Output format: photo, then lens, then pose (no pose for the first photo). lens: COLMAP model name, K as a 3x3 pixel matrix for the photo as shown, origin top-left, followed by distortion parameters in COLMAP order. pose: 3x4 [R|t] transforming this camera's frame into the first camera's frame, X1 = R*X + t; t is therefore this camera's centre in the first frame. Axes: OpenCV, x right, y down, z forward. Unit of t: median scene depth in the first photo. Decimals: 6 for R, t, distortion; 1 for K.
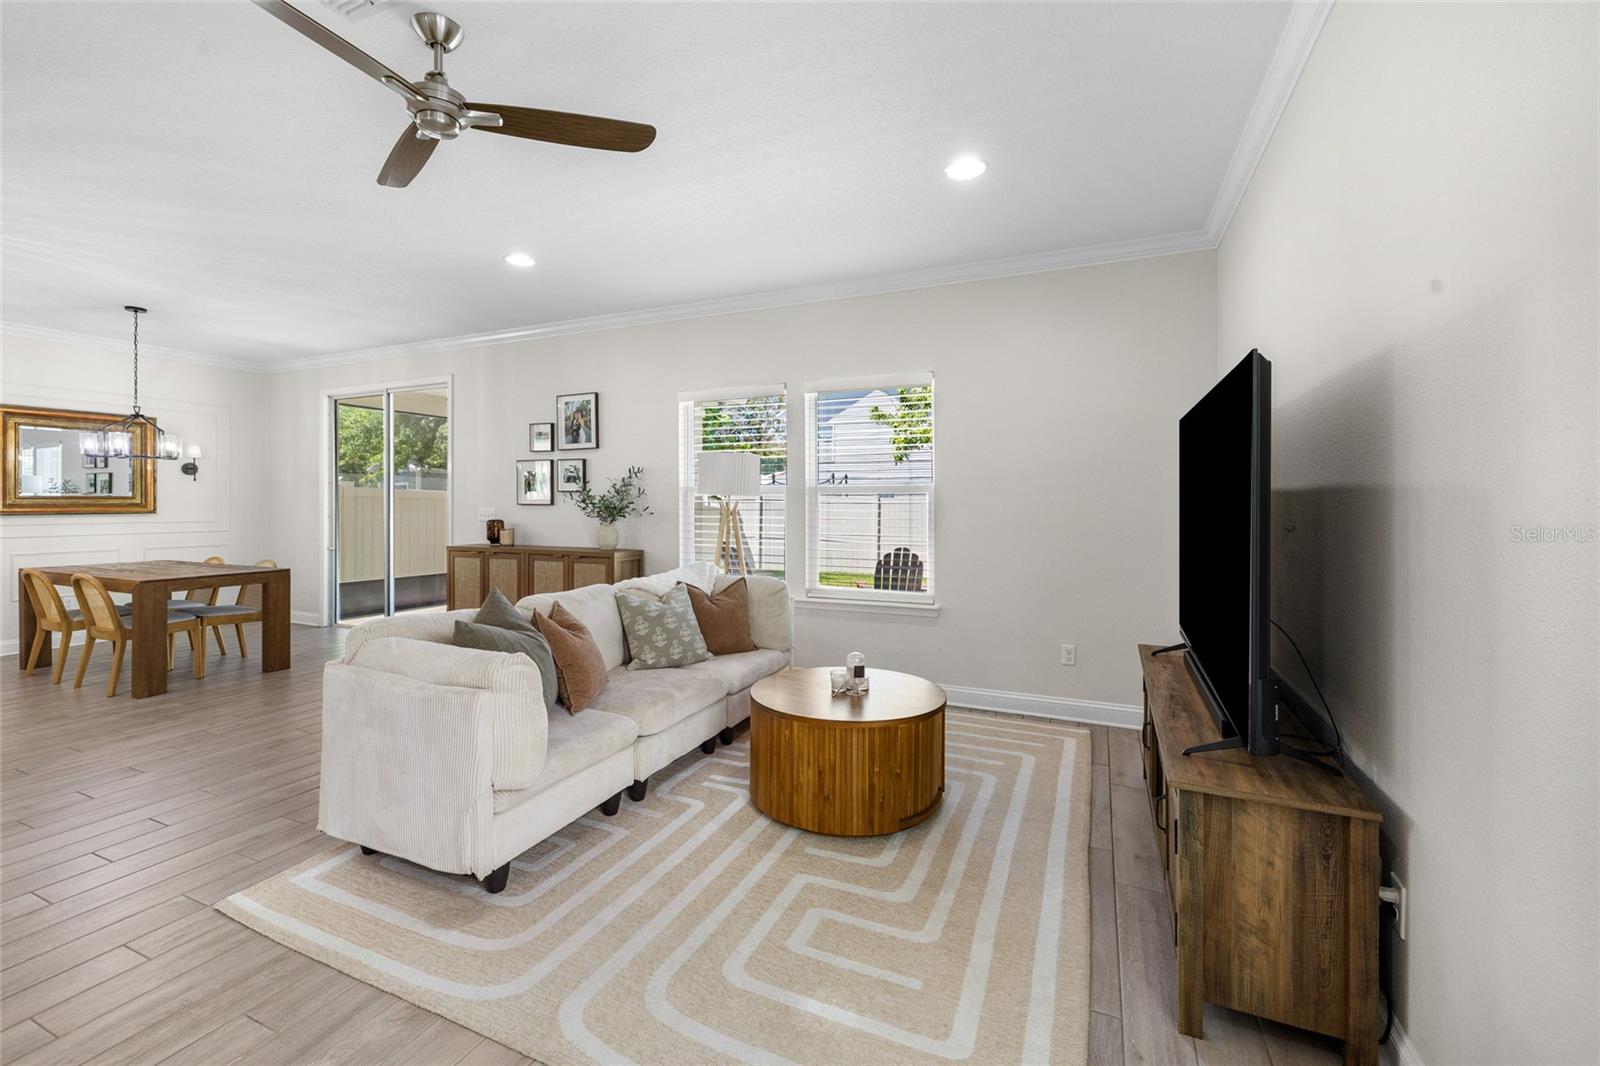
lens RADIAL K [[680.0, 0, 784.8], [0, 680.0, 505.6], [0, 0, 1]] dist [-0.002928, 0.000149]
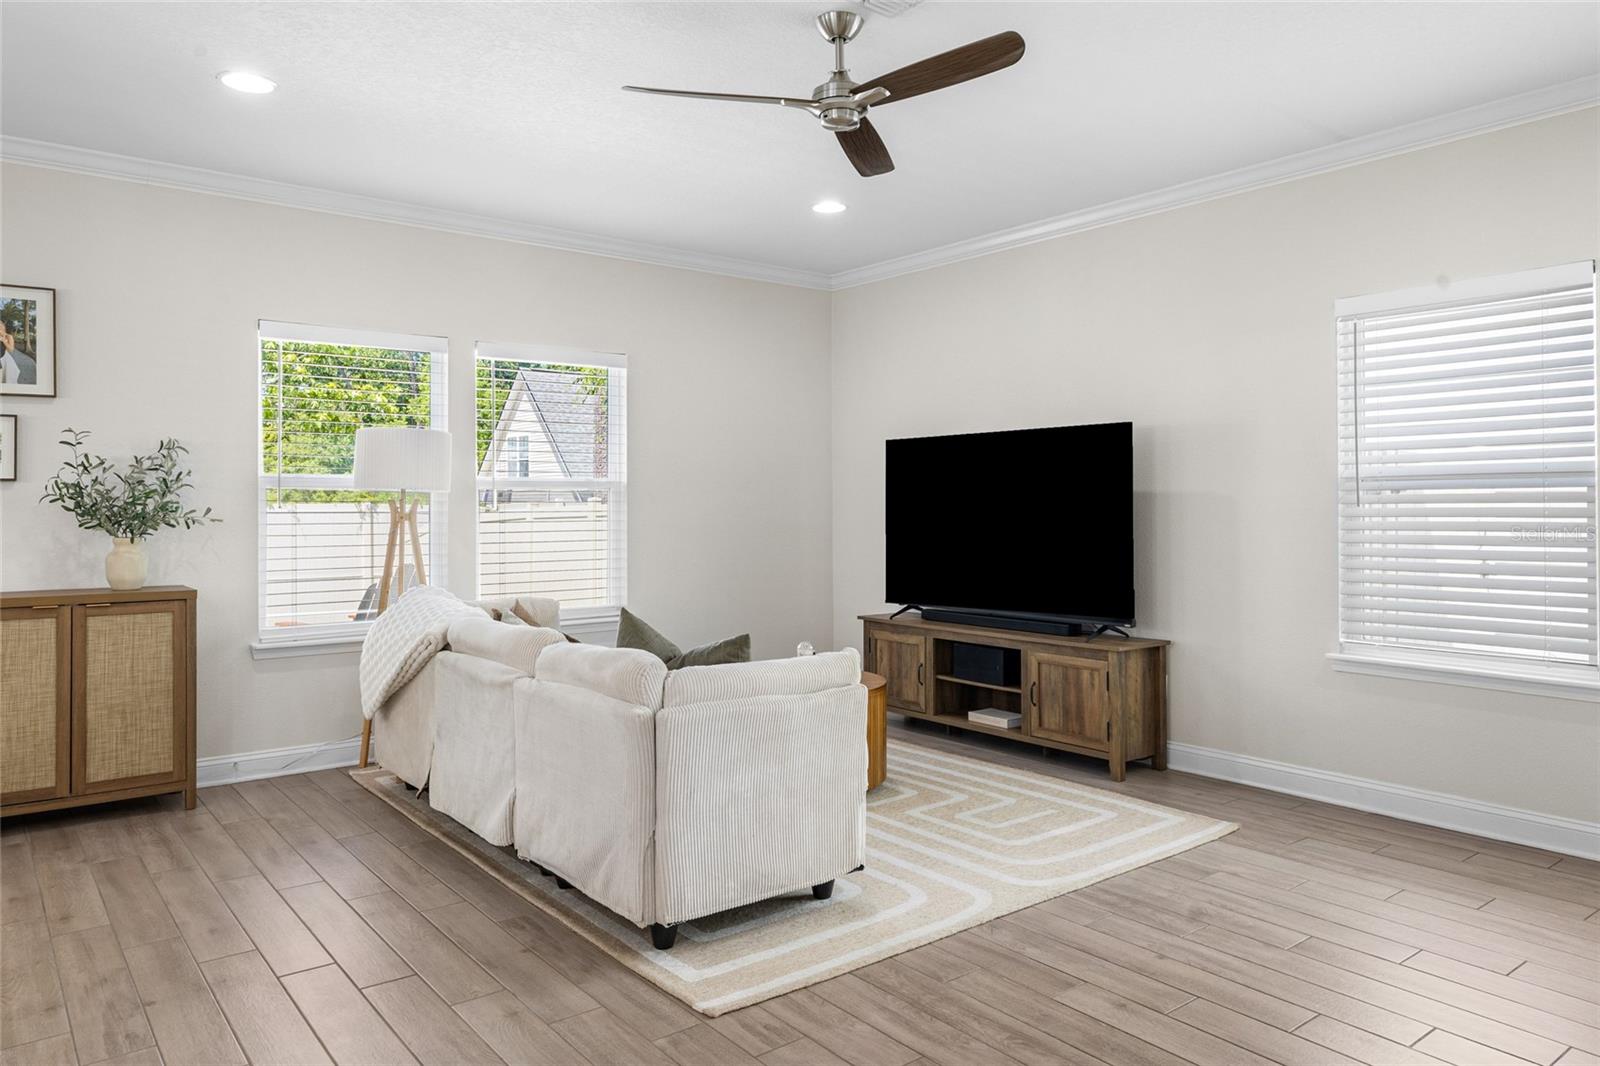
lens RADIAL K [[1066.1, 0, 776.1], [0, 1066.1, 496.0], [0, 0, 1]] dist [-0.000417, -0.000090]
pose [[0.466054, 0.000955, 0.884756, -1.009611], [0.006454, 0.999969, -0.004479, -0.002811], [-0.884733, 0.007798, 0.466034, 0.188562]]
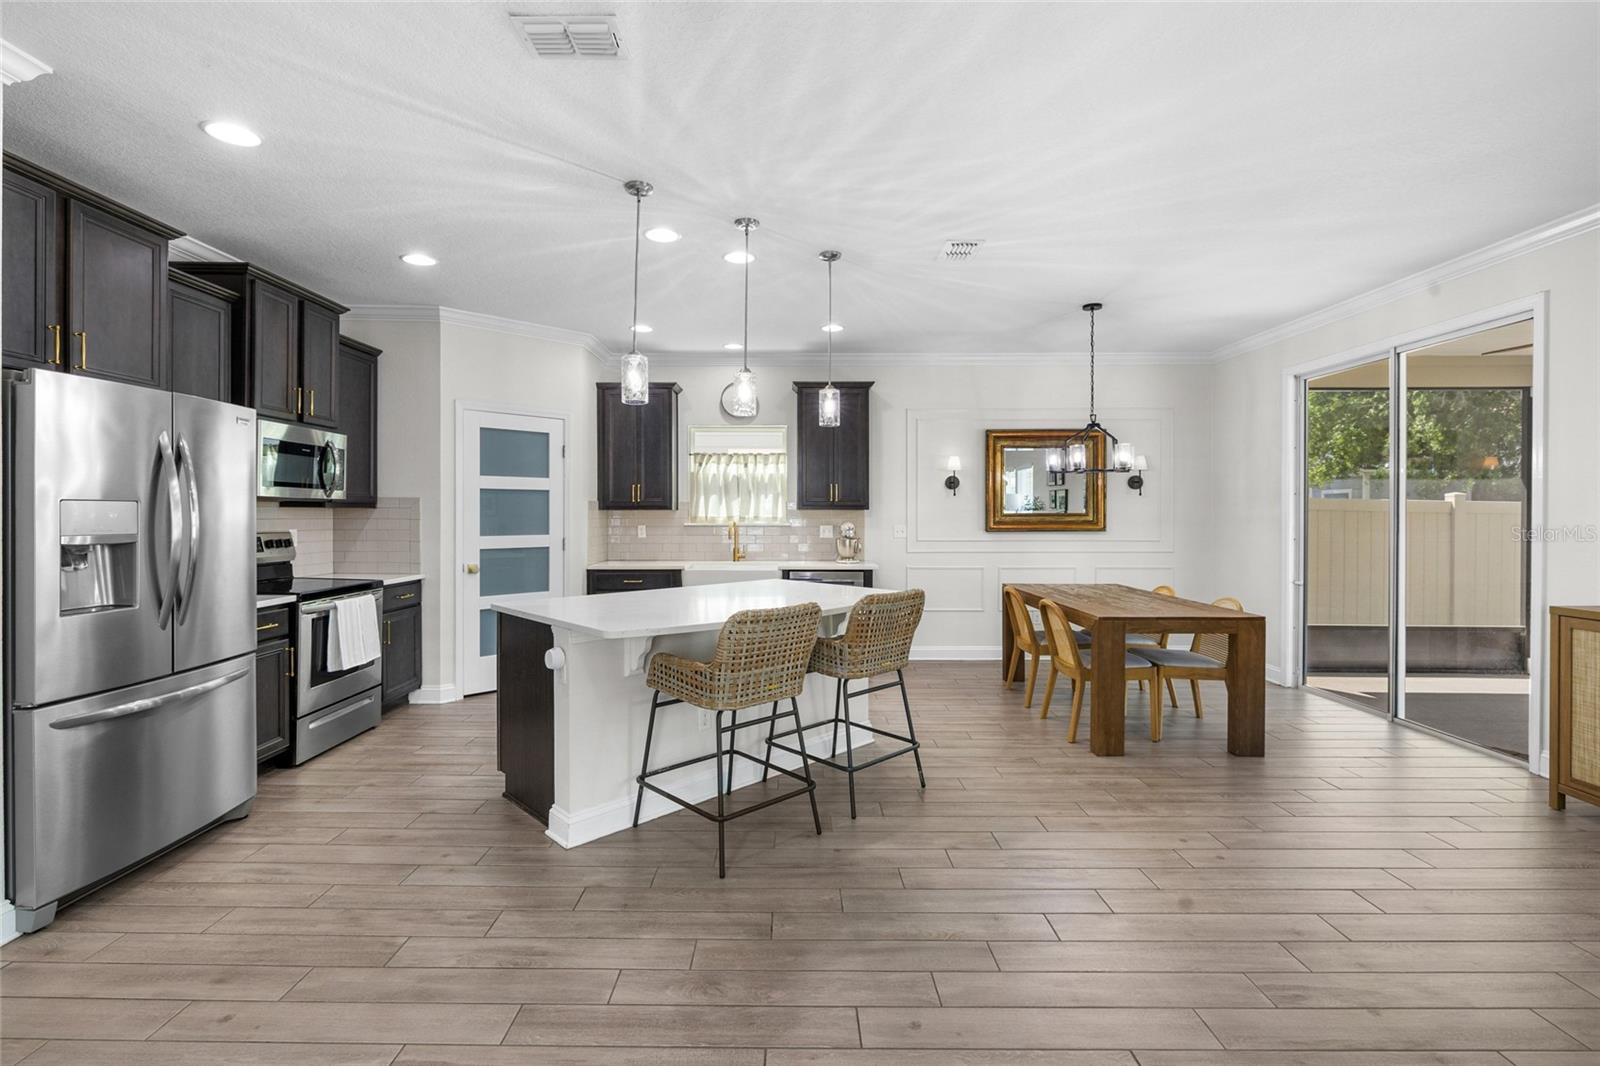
lens RADIAL K [[720.1, 0, 784.1], [0, 720.1, 517.4], [0, 0, 1]] dist [-0.004335, -0.000015]
pose [[0.407409, 0.003657, -0.913239, -0.321931], [-0.002099, 0.999993, 0.003068, -0.015592], [0.913244, 0.000666, 0.407414, 0.304530]]
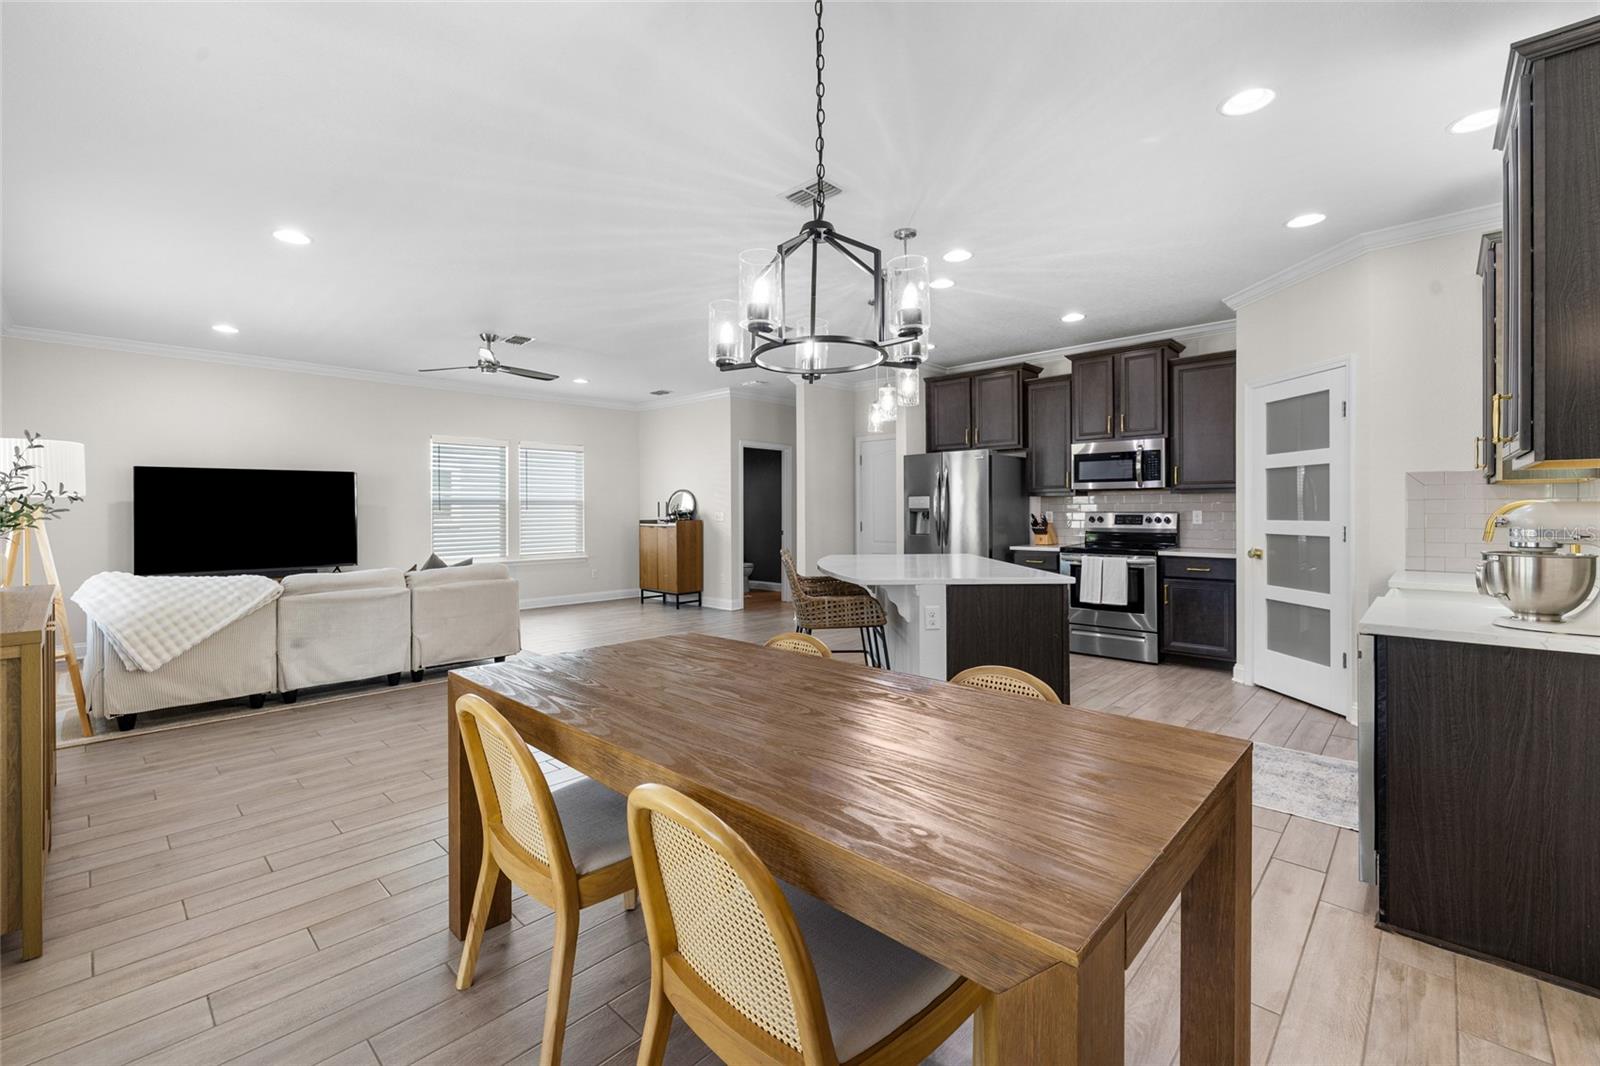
lens RADIAL K [[682.5, 0, 781.6], [0, 682.5, 512.4], [0, 0, 1]] dist [-0.000302, 0.000227]
pose [[-0.941427, 0.000287, 0.337218, -1.348401], [0.002426, 0.999980, 0.005922, 0.002144], [-0.337209, 0.006393, -0.941408, 1.688805]]
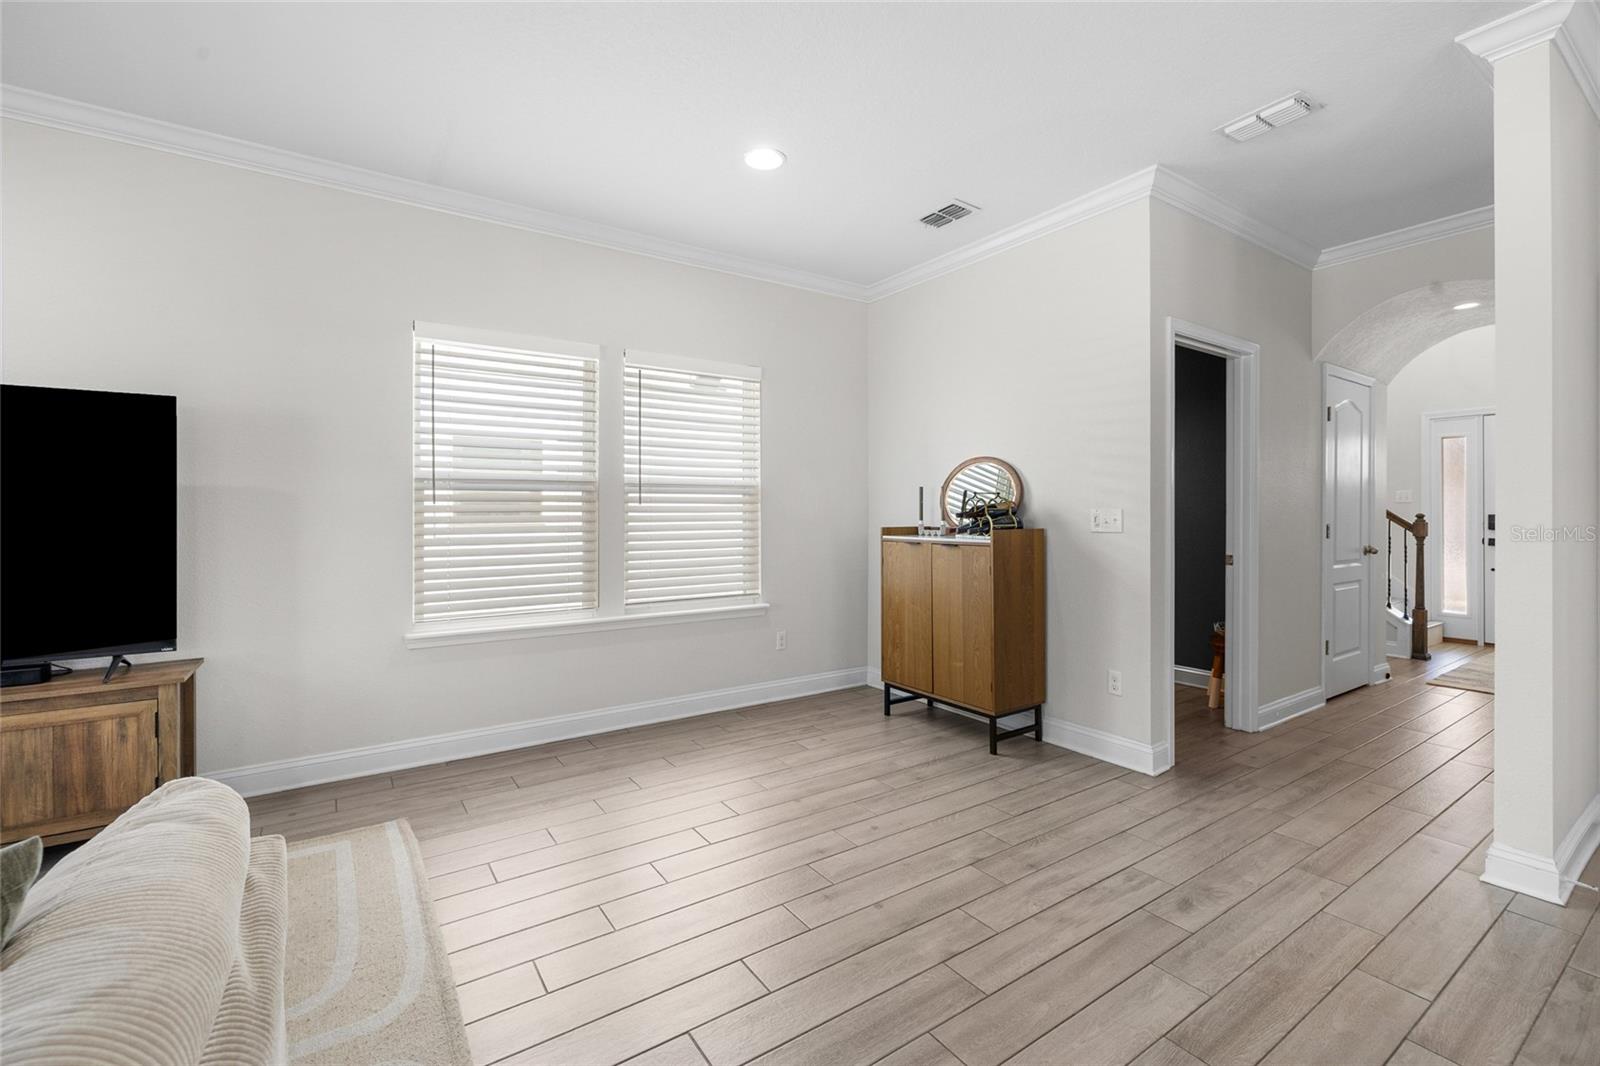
lens RADIAL K [[682.5, 0, 781.6], [0, 682.5, 512.4], [0, 0, 1]] dist [-0.000302, 0.000227]
pose [[-0.847655, -0.000374, 0.530548, -0.545854], [0.000348, 0.999999, 0.001261, 0.016898], [-0.530548, 0.001254, -0.847654, 0.641769]]
